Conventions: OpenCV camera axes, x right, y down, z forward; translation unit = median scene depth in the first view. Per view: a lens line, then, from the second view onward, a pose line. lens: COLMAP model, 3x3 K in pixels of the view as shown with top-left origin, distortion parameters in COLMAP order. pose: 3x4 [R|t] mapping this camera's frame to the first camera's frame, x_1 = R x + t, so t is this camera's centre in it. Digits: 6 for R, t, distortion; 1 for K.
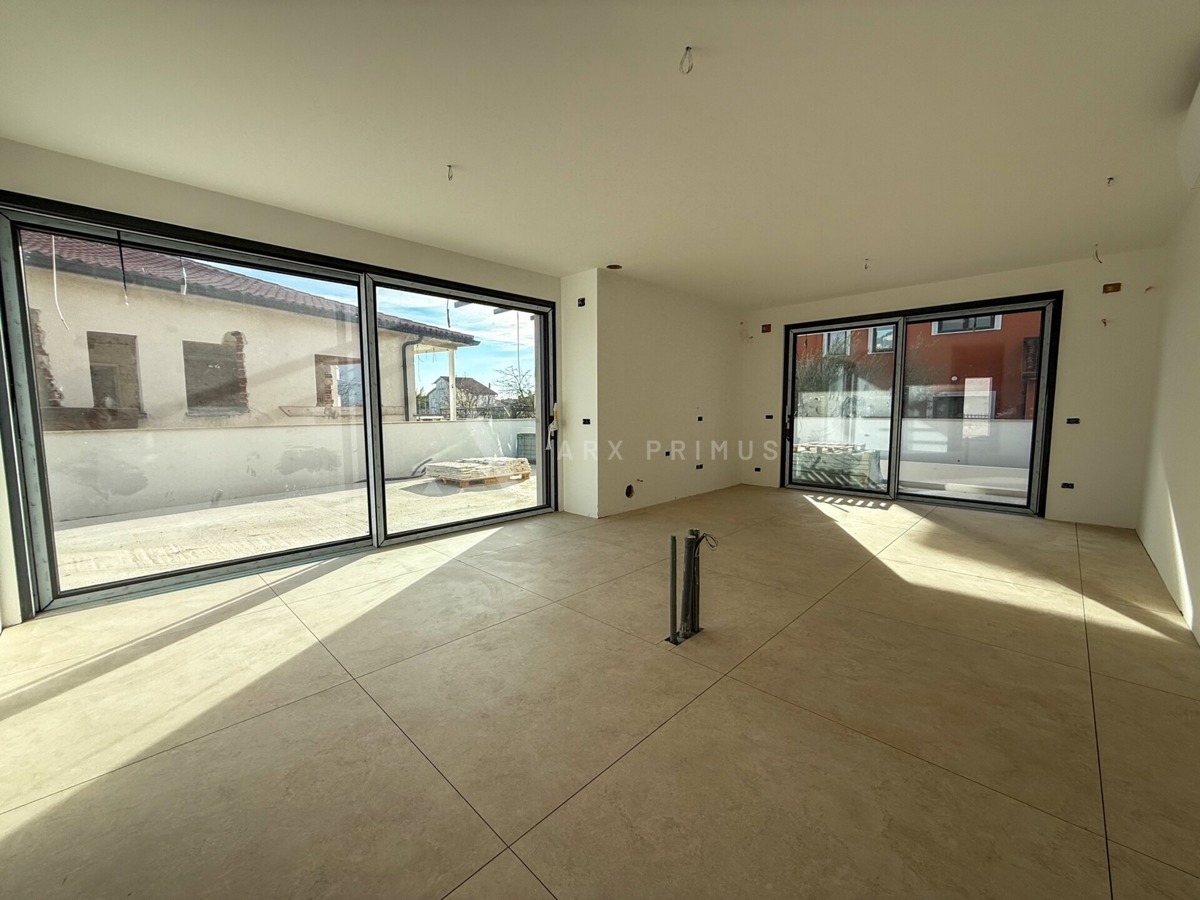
lens RADIAL K [[478.4, 0, 597.1], [0, 478.4, 452.7], [0, 0, 1]] dist [0.001633, -0.000336]
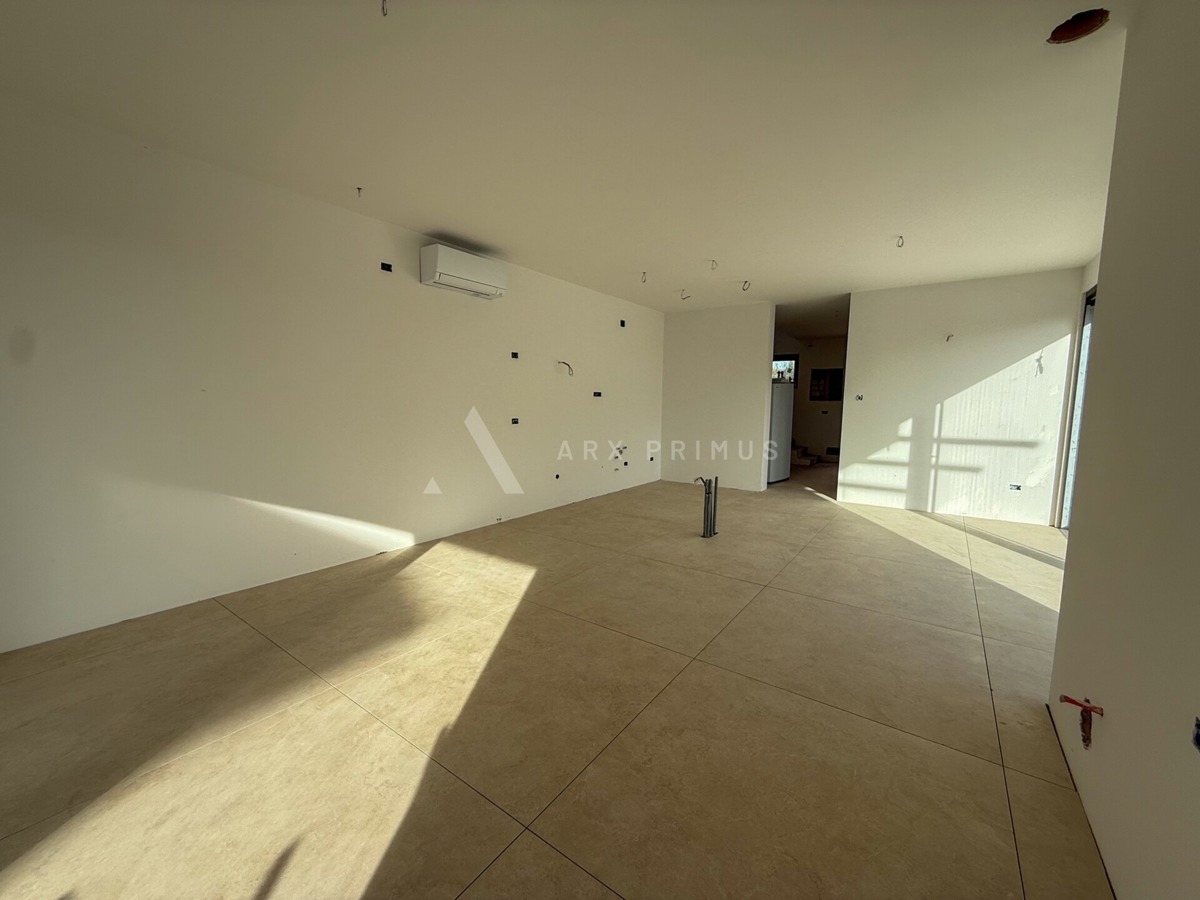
lens RADIAL K [[478.4, 0, 591.8], [0, 478.4, 449.2], [0, 0, 1]] dist [0.001633, -0.000336]
pose [[-0.990956, 0.008211, -0.133937, 0.417826], [-0.018170, 0.980722, 0.194559, -0.136411], [0.132953, 0.195233, -0.971703, 1.274011]]
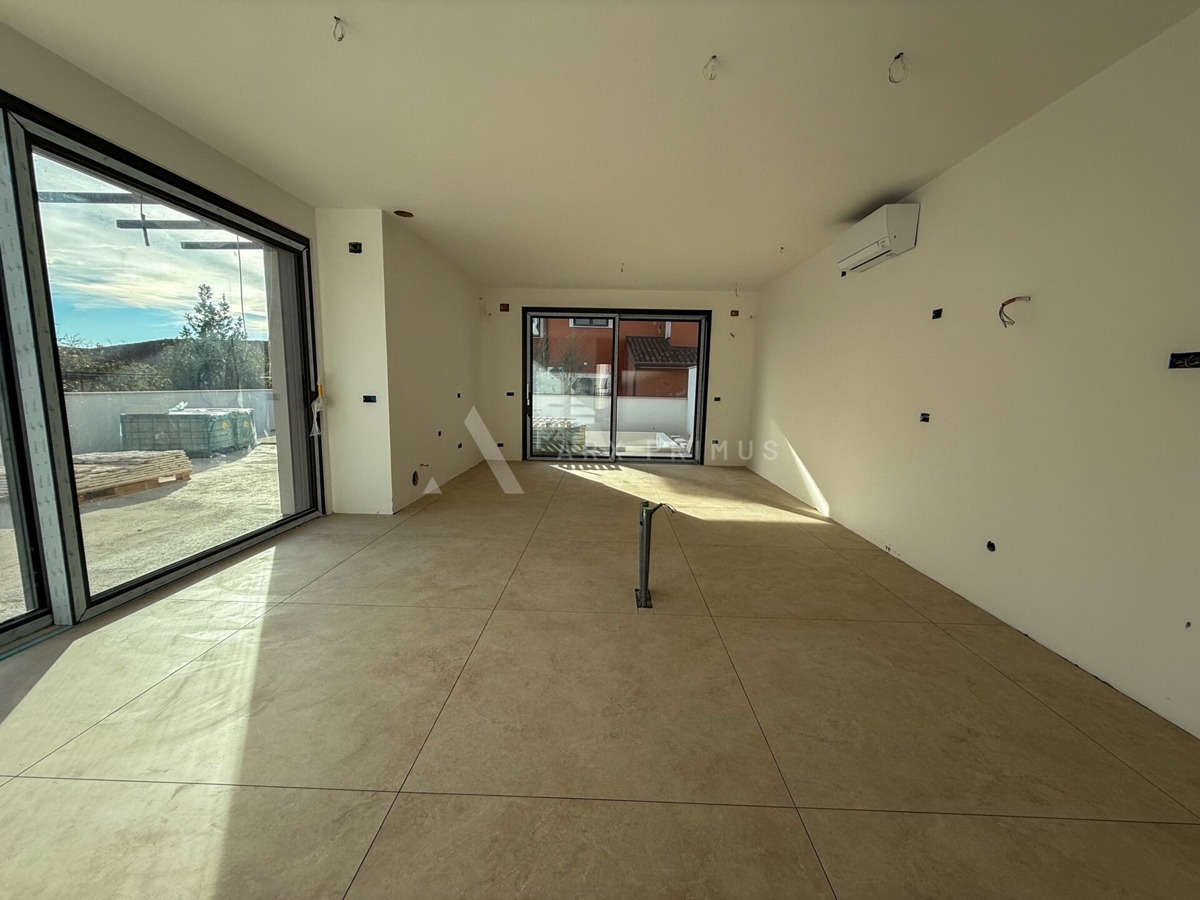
lens RADIAL K [[478.4, 0, 600.3], [0, 478.4, 451.4], [0, 0, 1]] dist [0.001633, -0.000336]
pose [[0.730571, -0.073069, 0.678916, -0.291995], [0.039568, 0.997118, 0.064737, -0.013171], [-0.681689, -0.020431, 0.731357, 0.133752]]
